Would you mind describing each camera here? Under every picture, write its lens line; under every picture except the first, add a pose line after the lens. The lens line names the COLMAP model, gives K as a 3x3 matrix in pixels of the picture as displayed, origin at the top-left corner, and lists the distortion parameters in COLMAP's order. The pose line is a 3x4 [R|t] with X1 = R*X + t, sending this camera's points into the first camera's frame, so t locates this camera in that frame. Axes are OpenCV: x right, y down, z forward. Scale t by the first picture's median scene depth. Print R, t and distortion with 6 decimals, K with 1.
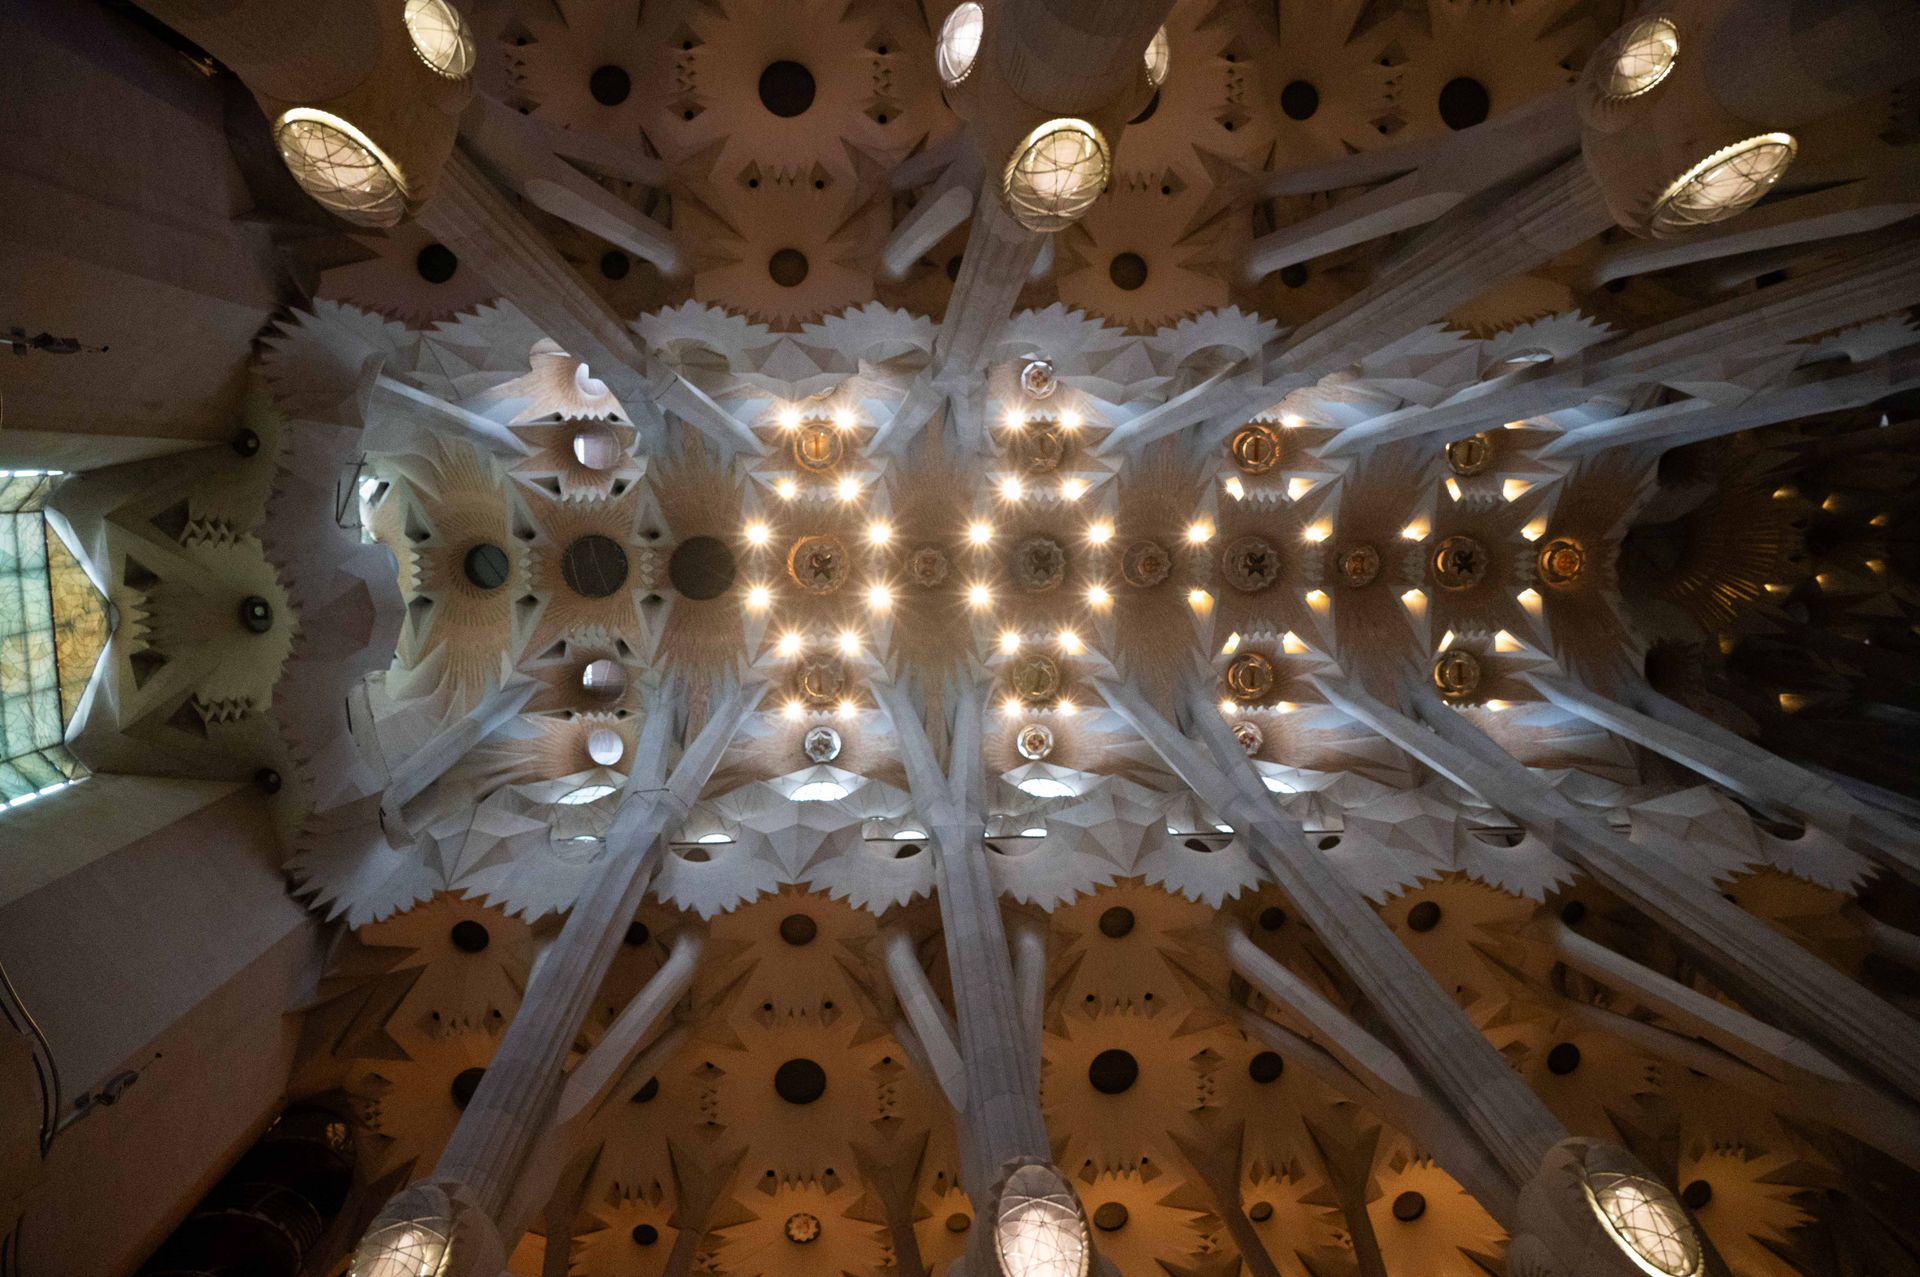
lens RADIAL K [[1274.4, 0, 941.8], [0, 1274.4, 635.3], [0, 0, 1]] dist [-0.016130, 0.002226]
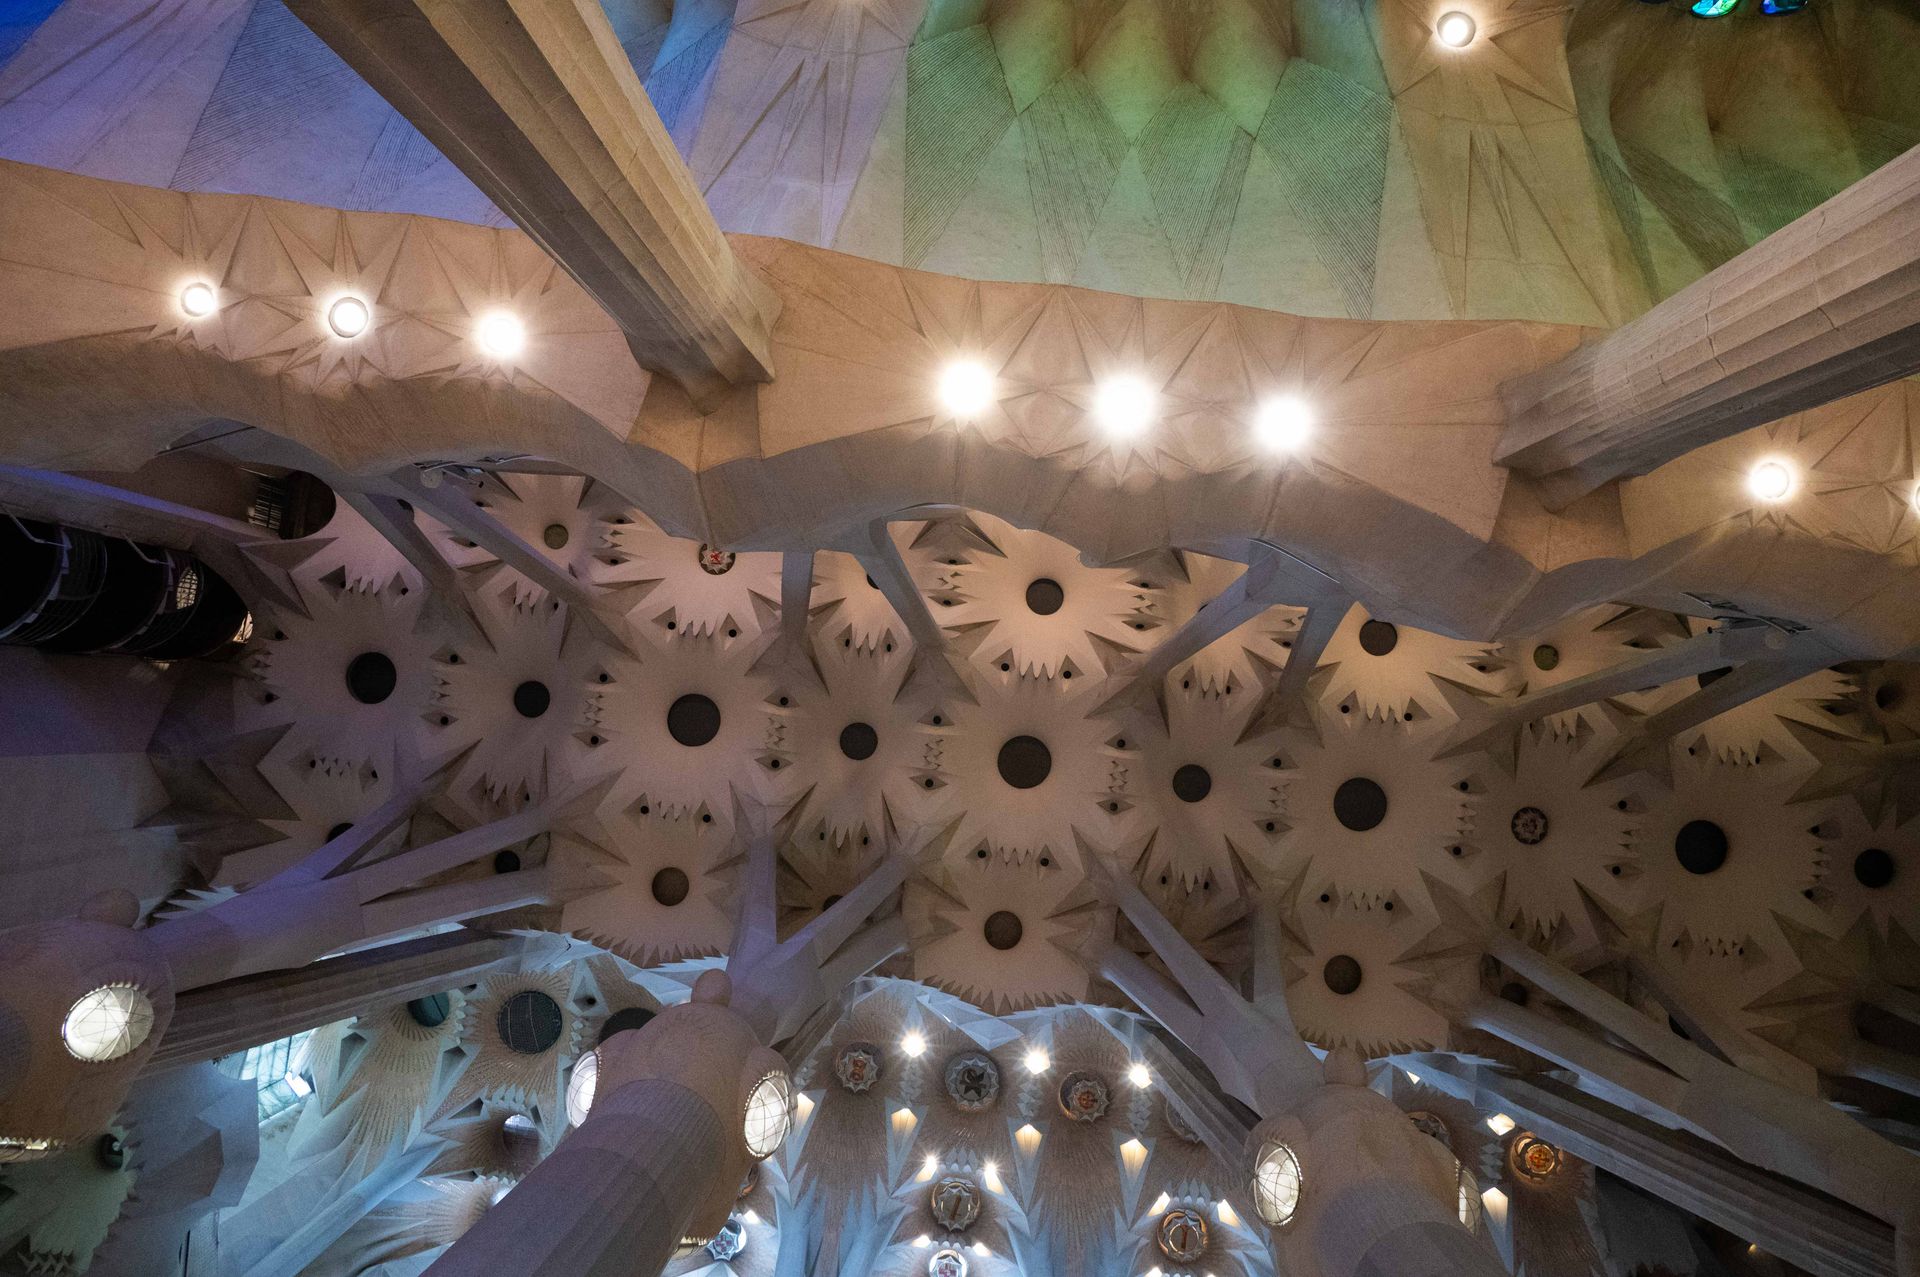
lens RADIAL K [[1274.4, 0, 936.7], [0, 1274.4, 624.8], [0, 0, 1]] dist [-0.016130, 0.002226]
pose [[0.987644, 0.117578, -0.103609, 0.159370], [-0.135860, 0.971922, -0.192119, -0.298626], [0.078111, 0.203821, 0.975887, -0.026821]]
